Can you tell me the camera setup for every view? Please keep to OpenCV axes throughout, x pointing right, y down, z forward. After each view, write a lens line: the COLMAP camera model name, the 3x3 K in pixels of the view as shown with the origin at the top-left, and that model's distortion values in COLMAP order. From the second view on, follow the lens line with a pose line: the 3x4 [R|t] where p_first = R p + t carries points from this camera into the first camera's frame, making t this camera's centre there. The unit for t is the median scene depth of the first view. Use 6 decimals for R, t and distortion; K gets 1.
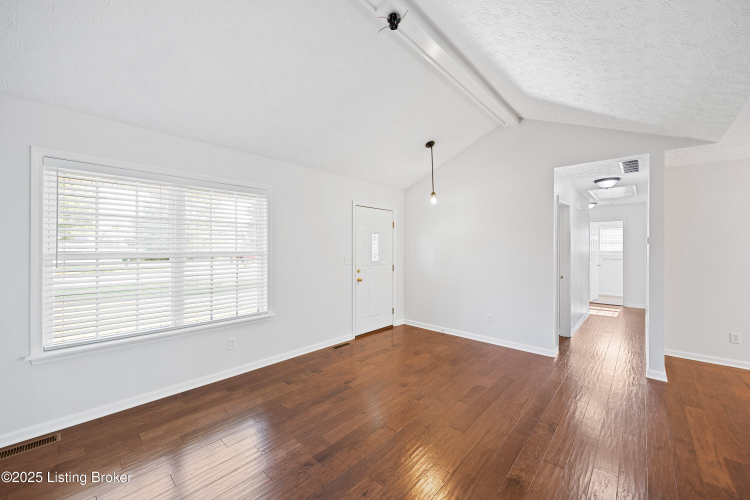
lens RADIAL K [[293.9, 0, 376.1], [0, 293.9, 247.2], [0, 0, 1]] dist [-0.007317, 0.000105]
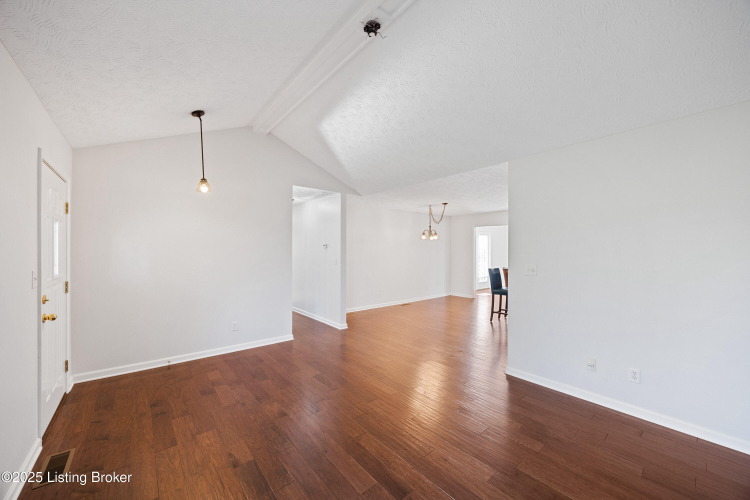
lens RADIAL K [[286.5, 0, 376.6], [0, 286.5, 250.6], [0, 0, 1]] dist [-0.007322, 0.000014]
pose [[0.130551, -0.002217, 0.991439, -0.568482], [-0.003576, 0.999990, 0.002707, -0.002418], [-0.991435, -0.003899, 0.130542, 0.525305]]
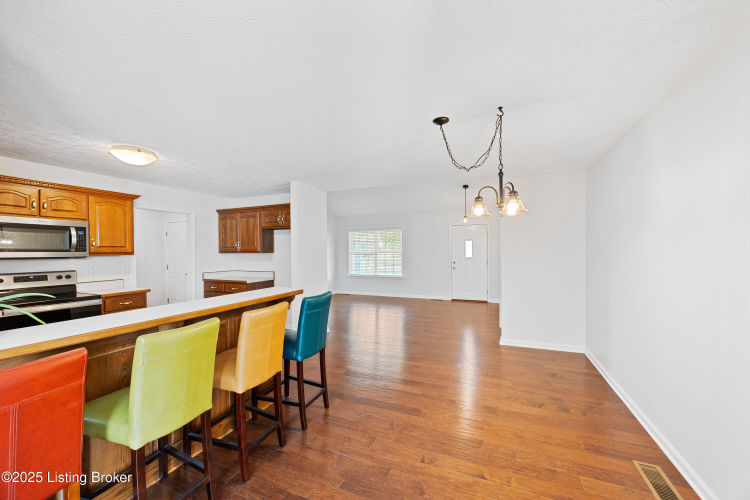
lens RADIAL K [[286.5, 0, 376.6], [0, 286.5, 250.6], [0, 0, 1]] dist [-0.007322, 0.000014]
pose [[0.328952, 0.000149, -0.944347, 1.796776], [0.010618, 0.999936, 0.003856, -0.003321], [0.944287, -0.011296, 0.328929, 0.004316]]
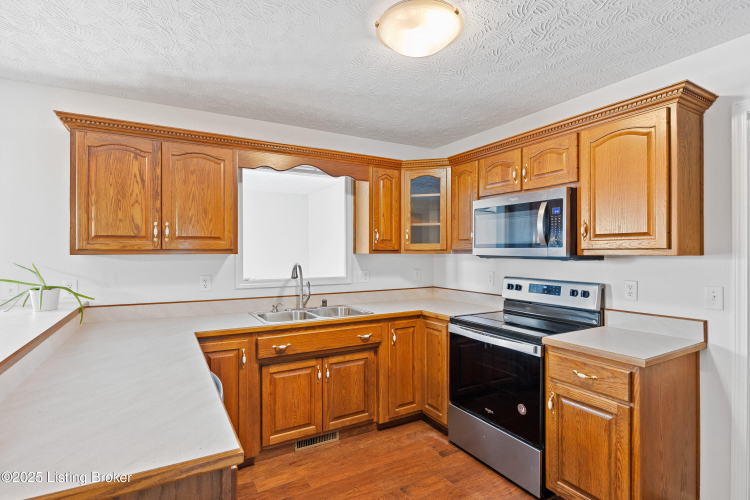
lens RADIAL K [[375.5, 0, 380.9], [0, 375.5, 249.0], [0, 0, 1]] dist [-0.005226, -0.001321]
pose [[-0.957025, 0.003854, 0.289980, 0.692542], [0.002092, 0.999977, -0.006385, 0.000266], [-0.289999, -0.005504, -0.957011, 0.090218]]
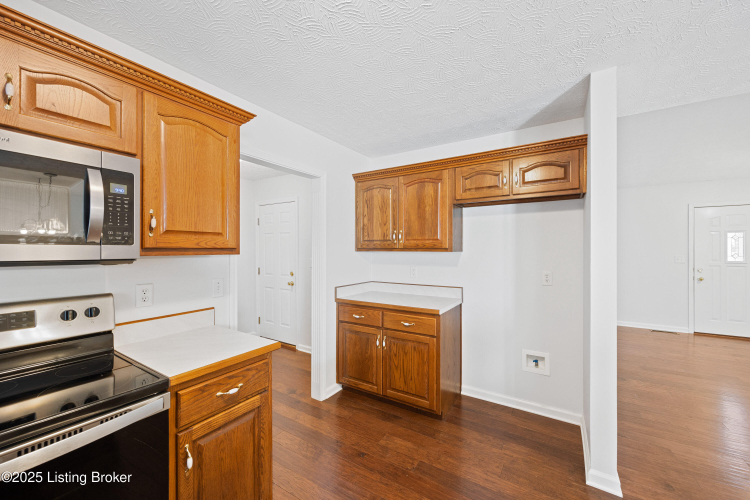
lens RADIAL K [[293.9, 0, 376.1], [0, 293.9, 247.2], [0, 0, 1]] dist [-0.007317, 0.000105]
pose [[0.173125, -0.004564, -0.984889, 0.963587], [0.004055, 0.999984, -0.003921, -0.000896], [0.984892, -0.003315, 0.173140, -0.380526]]
